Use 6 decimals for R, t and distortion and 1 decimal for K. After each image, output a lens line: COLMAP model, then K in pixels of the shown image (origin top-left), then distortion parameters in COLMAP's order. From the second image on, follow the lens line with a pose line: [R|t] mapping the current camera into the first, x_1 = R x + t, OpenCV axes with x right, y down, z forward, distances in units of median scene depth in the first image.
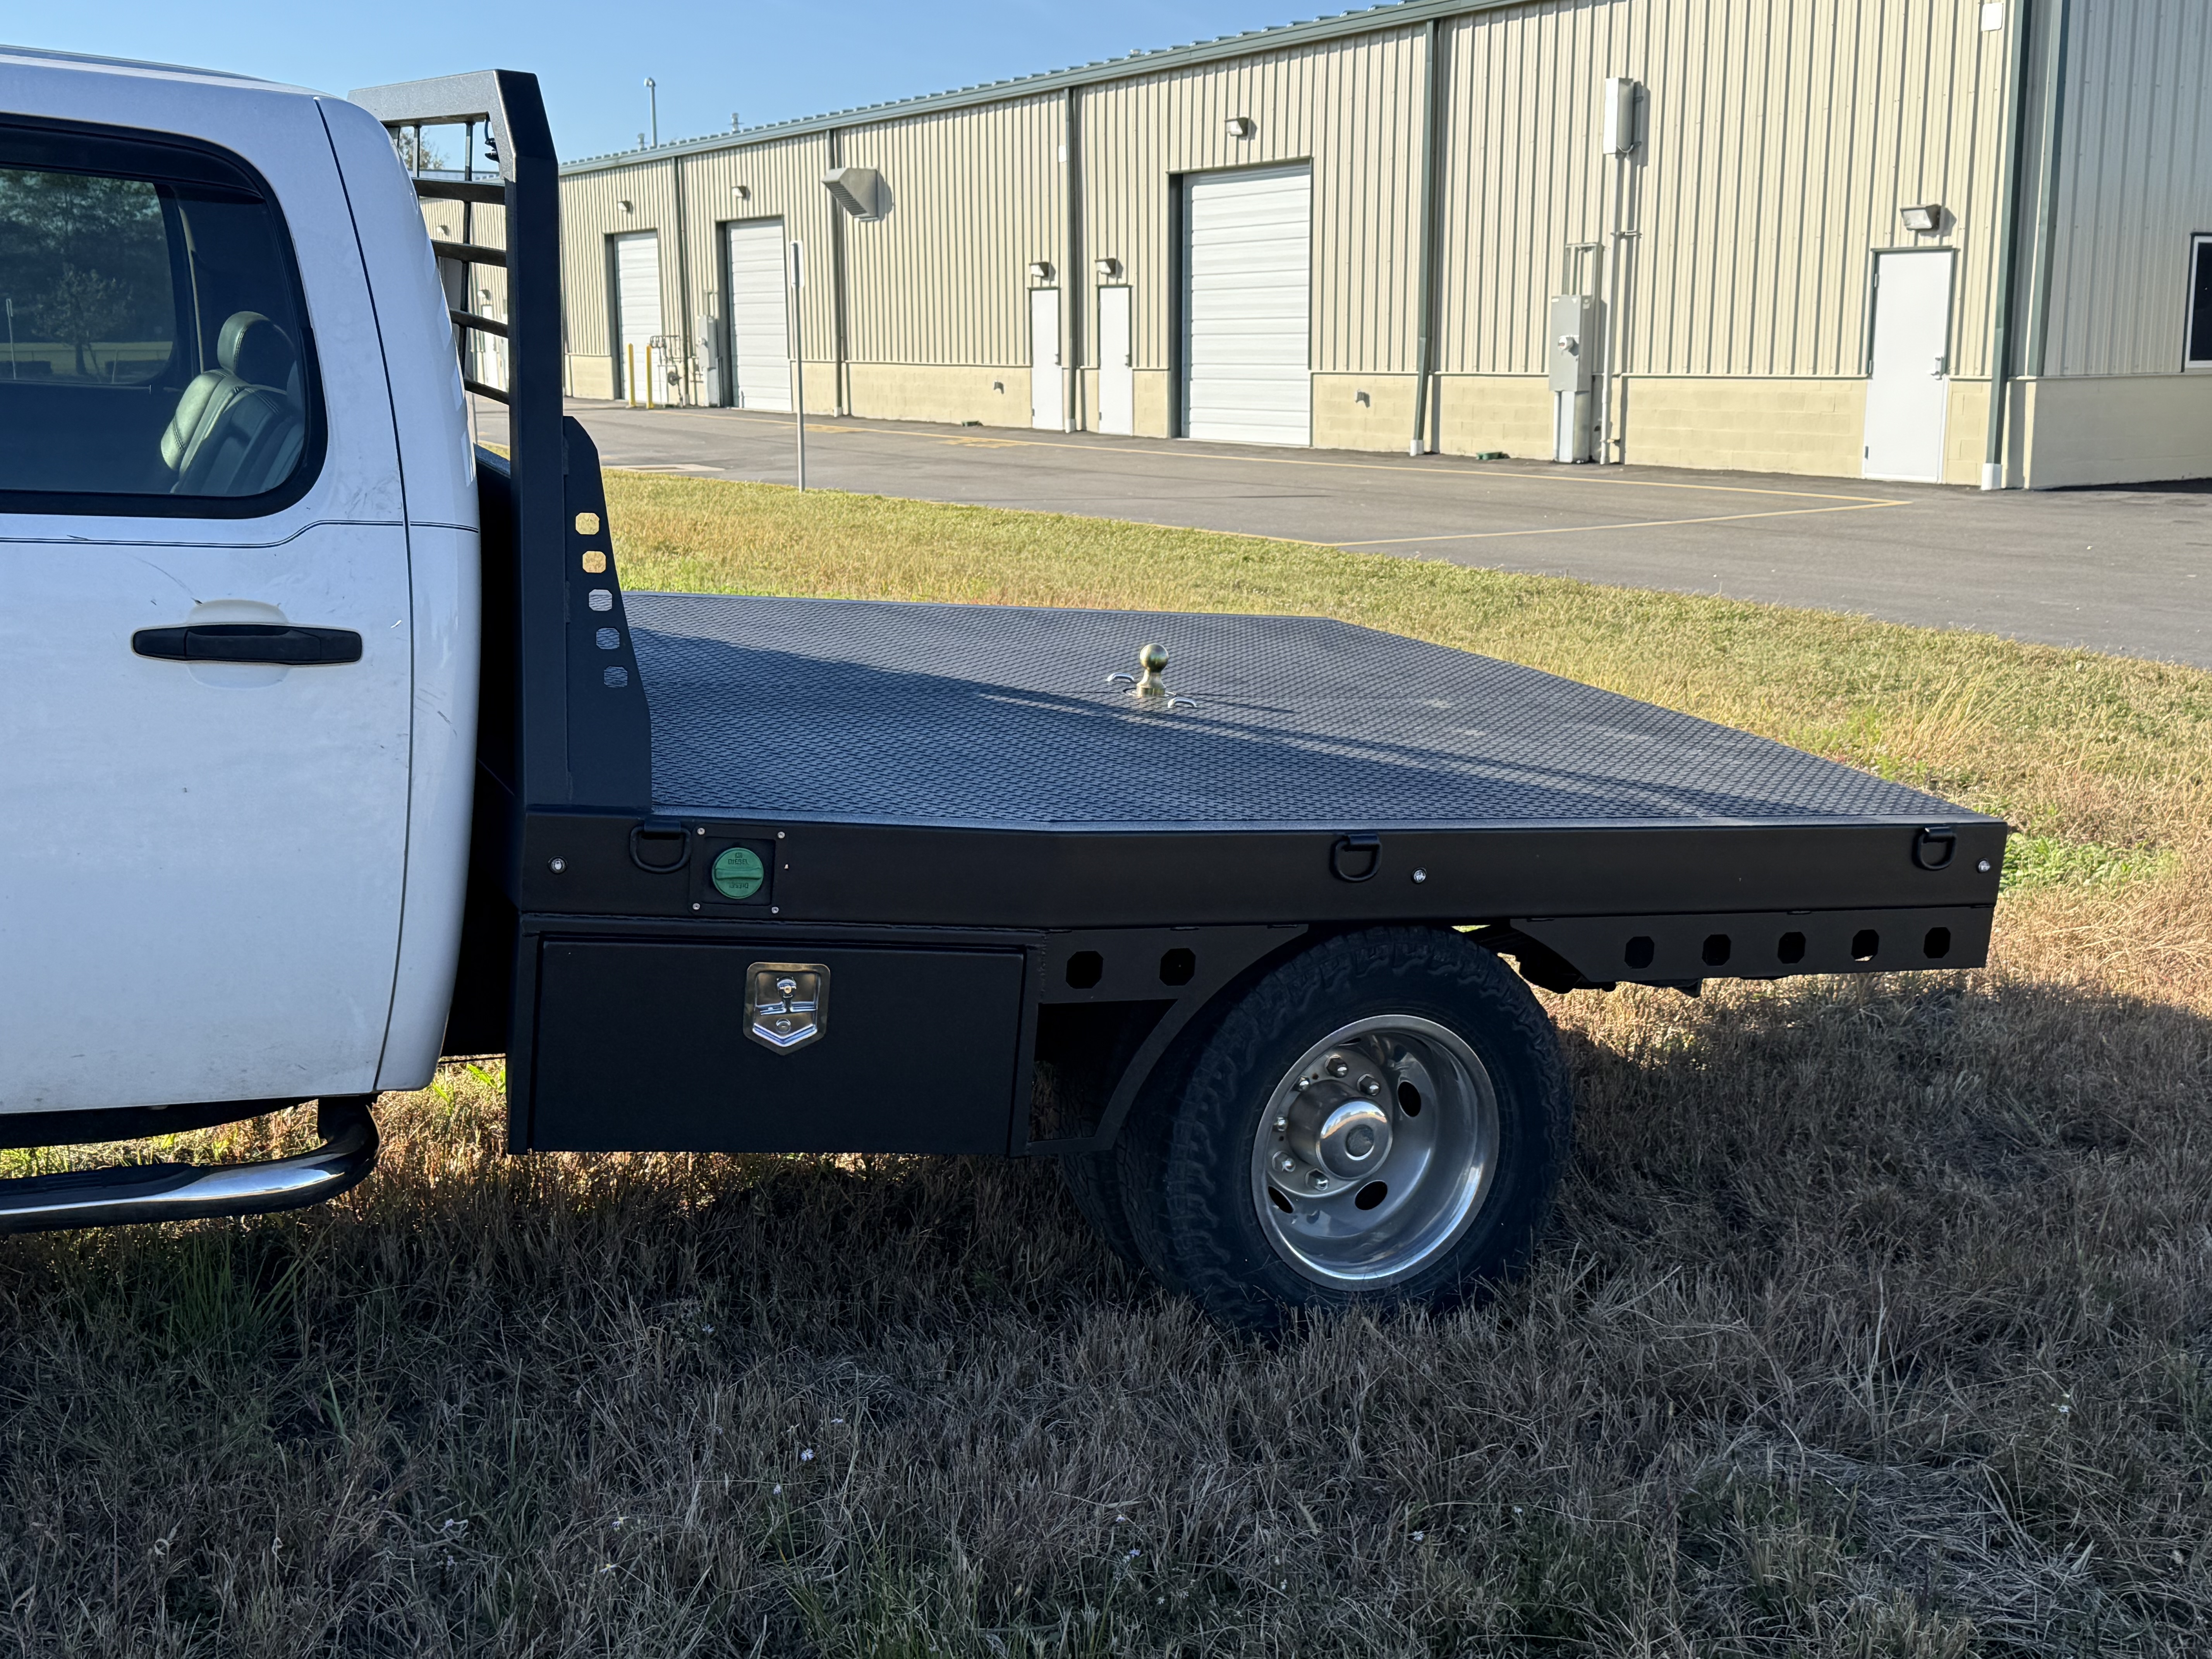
lens RADIAL K [[2525.5, 0, 1107.3], [0, 2525.5, 838.1], [0, 0, 1]] dist [0.231460, -0.547241]
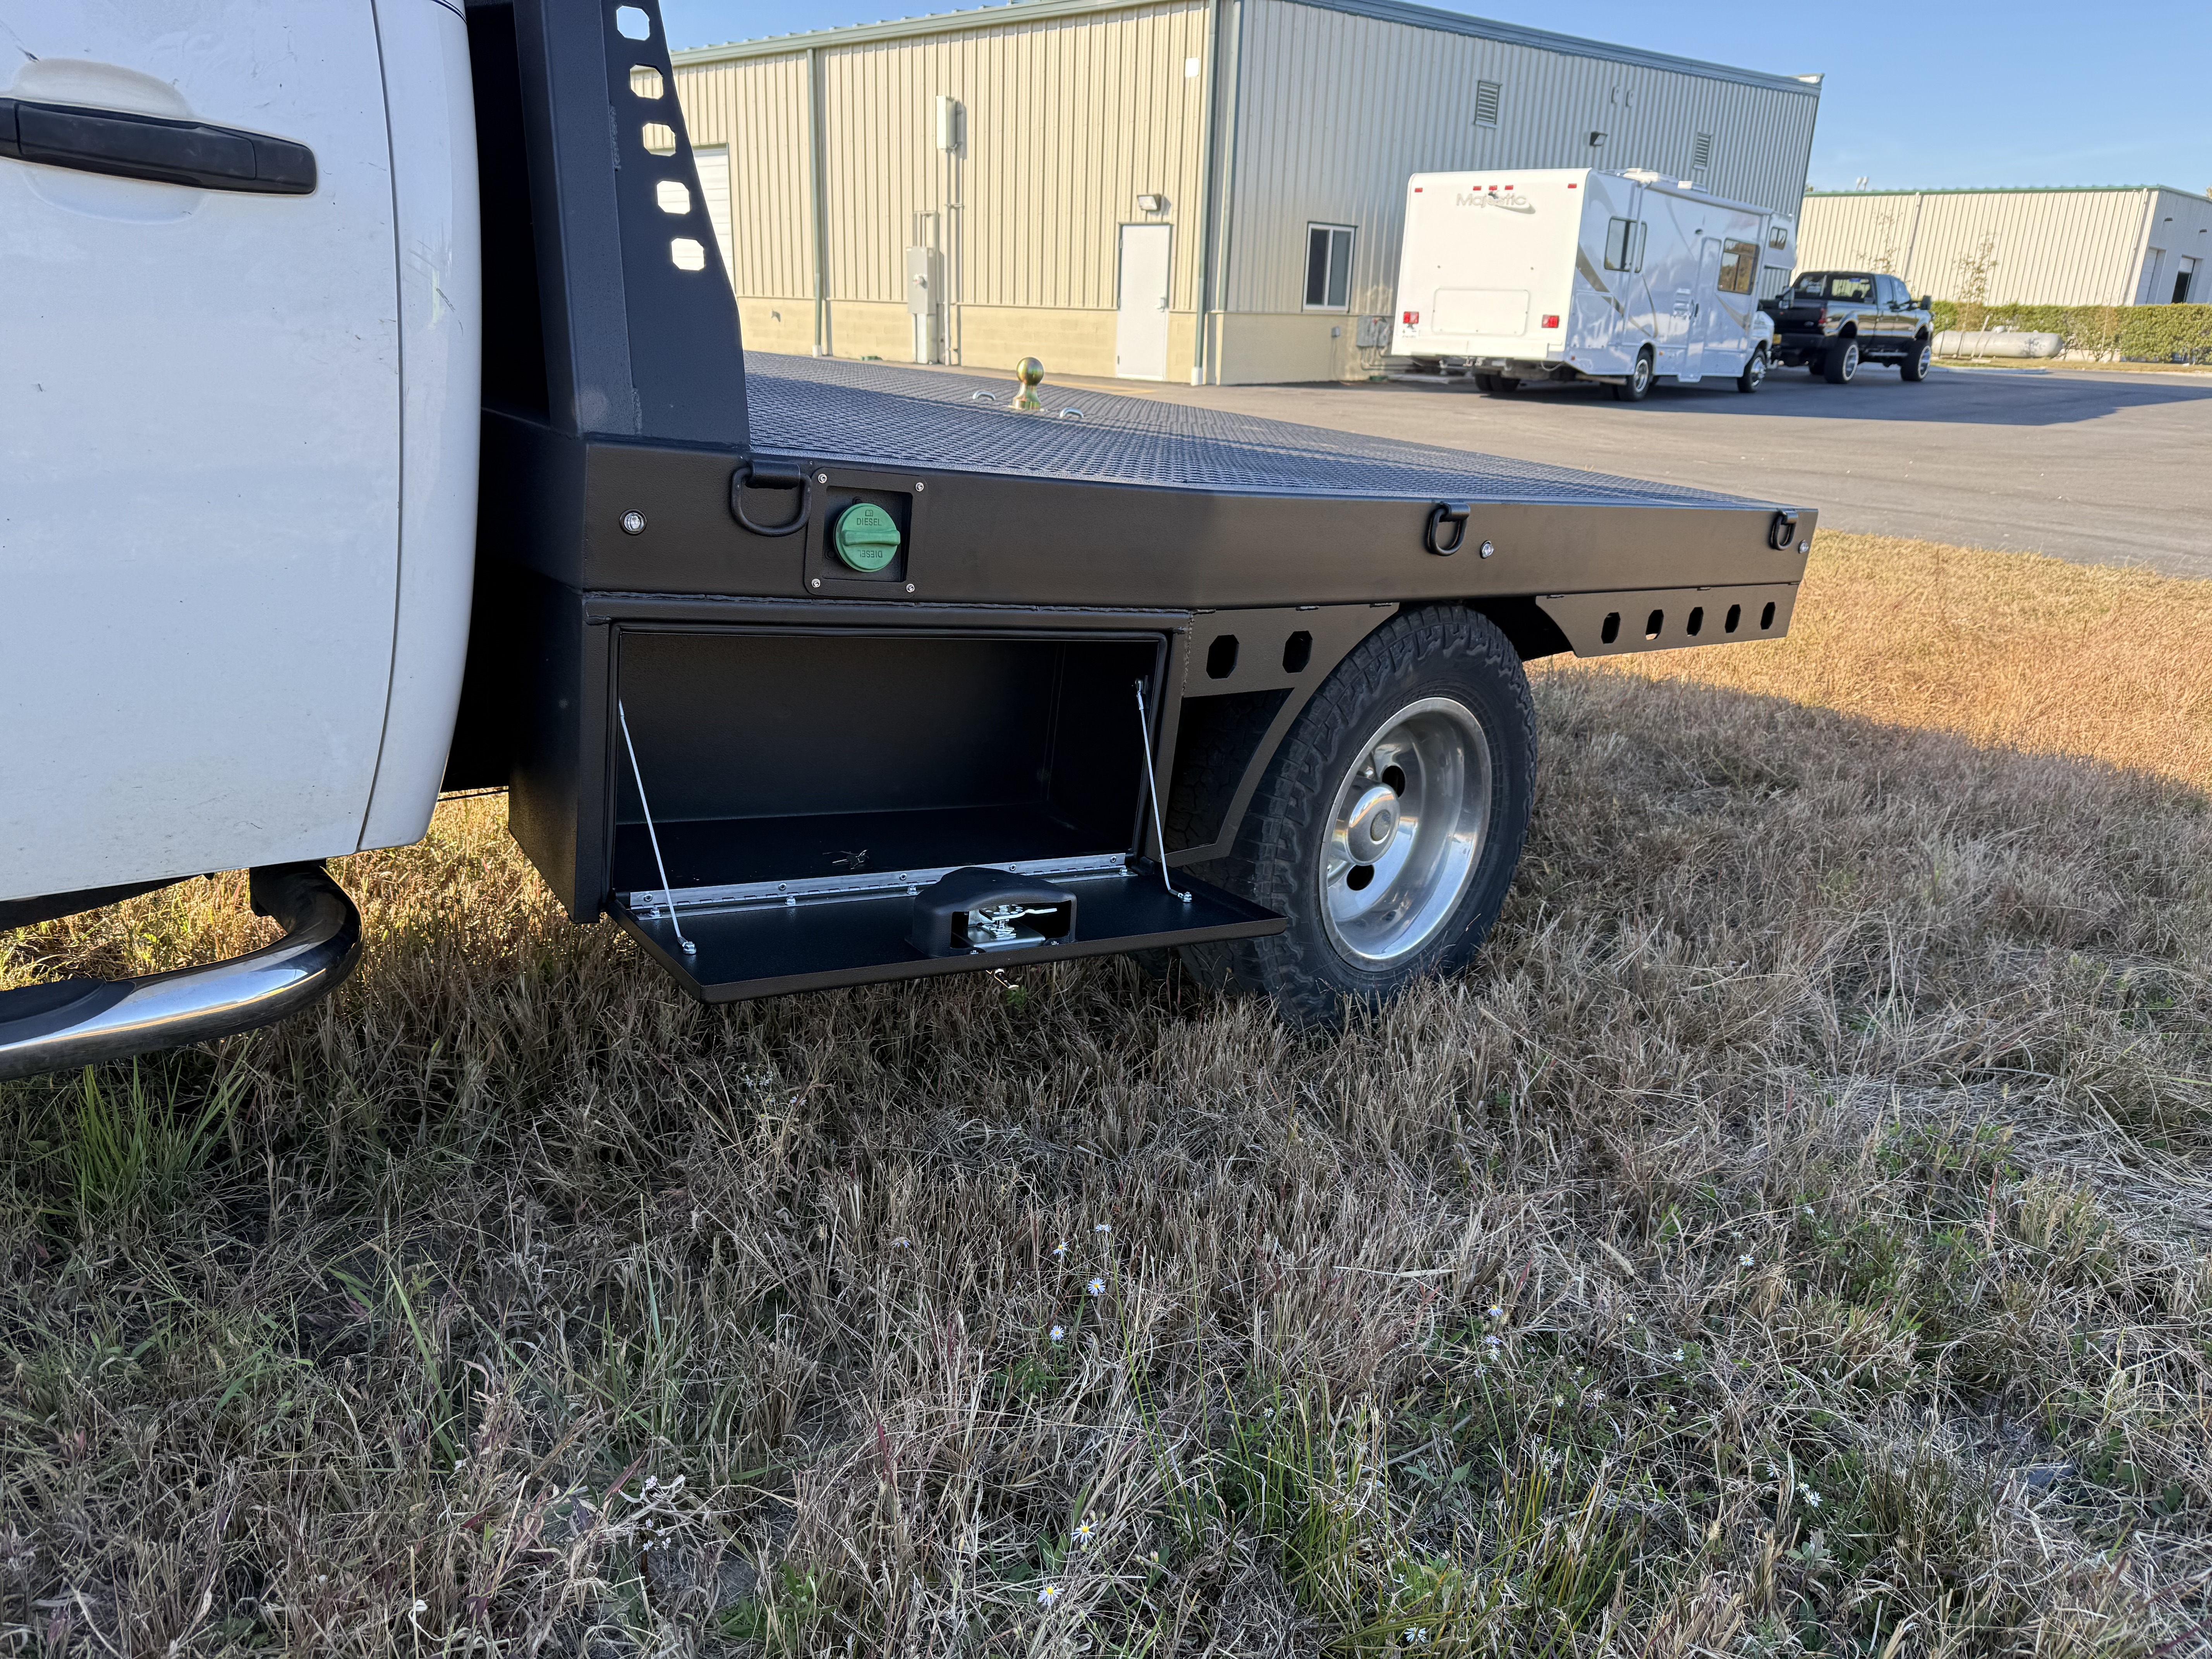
lens RADIAL K [[1528.1, 0, 1099.3], [0, 1528.1, 828.0], [0, 0, 1]] dist [0.097426, -0.125900]
pose [[0.944043, -0.071888, 0.321893, -0.168848], [0.029624, 0.990495, 0.134323, 0.028999], [-0.328490, -0.117271, 0.937199, 0.385219]]
